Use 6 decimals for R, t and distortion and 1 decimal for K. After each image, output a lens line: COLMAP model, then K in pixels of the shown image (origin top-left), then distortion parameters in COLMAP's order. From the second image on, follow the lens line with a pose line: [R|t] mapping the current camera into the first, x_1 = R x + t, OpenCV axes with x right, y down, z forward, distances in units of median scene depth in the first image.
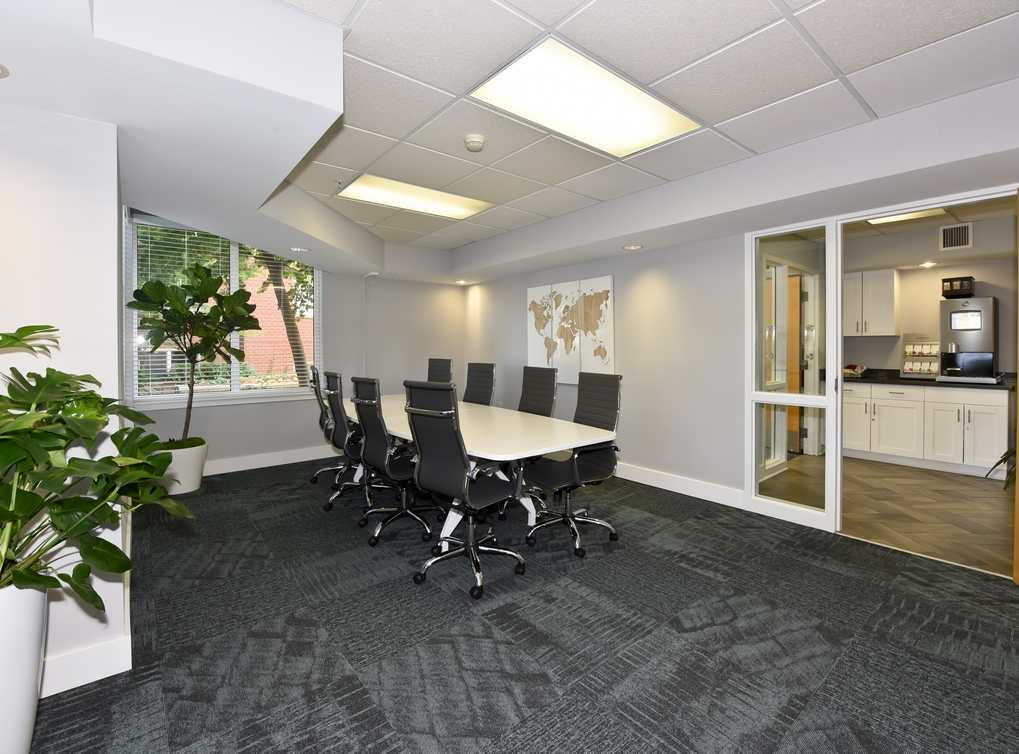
lens RADIAL K [[459.9, 0, 512.1], [0, 459.9, 352.8], [0, 0, 1]] dist [-0.019387, -0.000805]
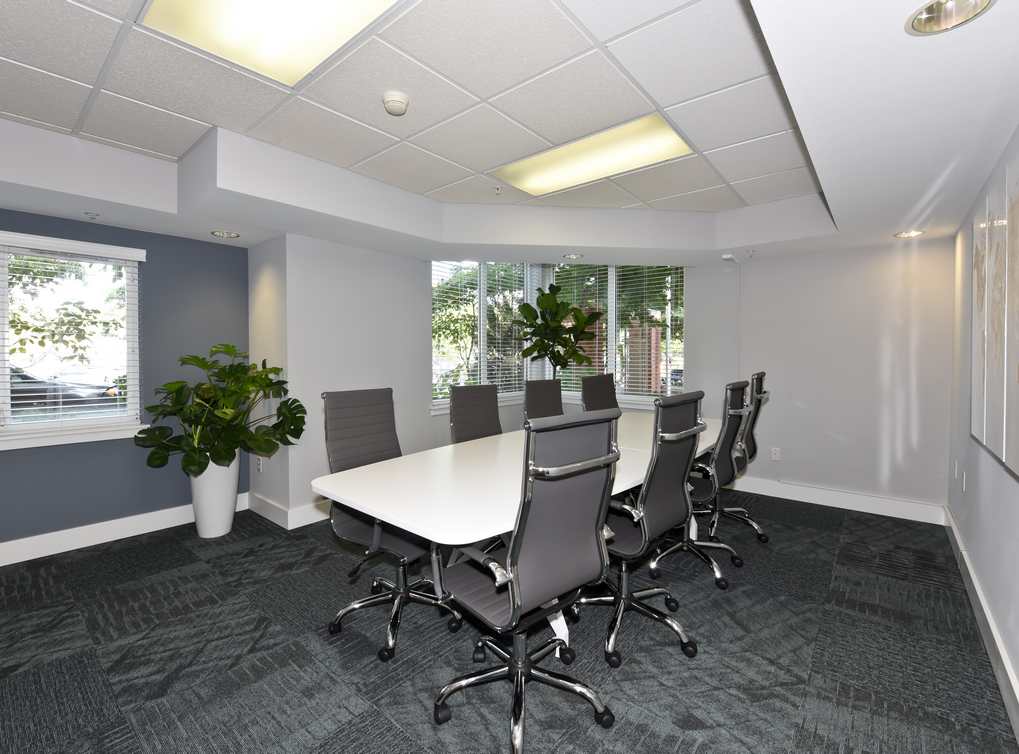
lens RADIAL K [[459.9, 0, 512.1], [0, 459.9, 352.8], [0, 0, 1]] dist [-0.019387, -0.000805]
pose [[0.192269, 0.006553, -0.981320, 1.131818], [-0.015094, 0.999879, 0.003720, -0.031092], [0.981226, 0.014097, 0.192345, 1.523446]]
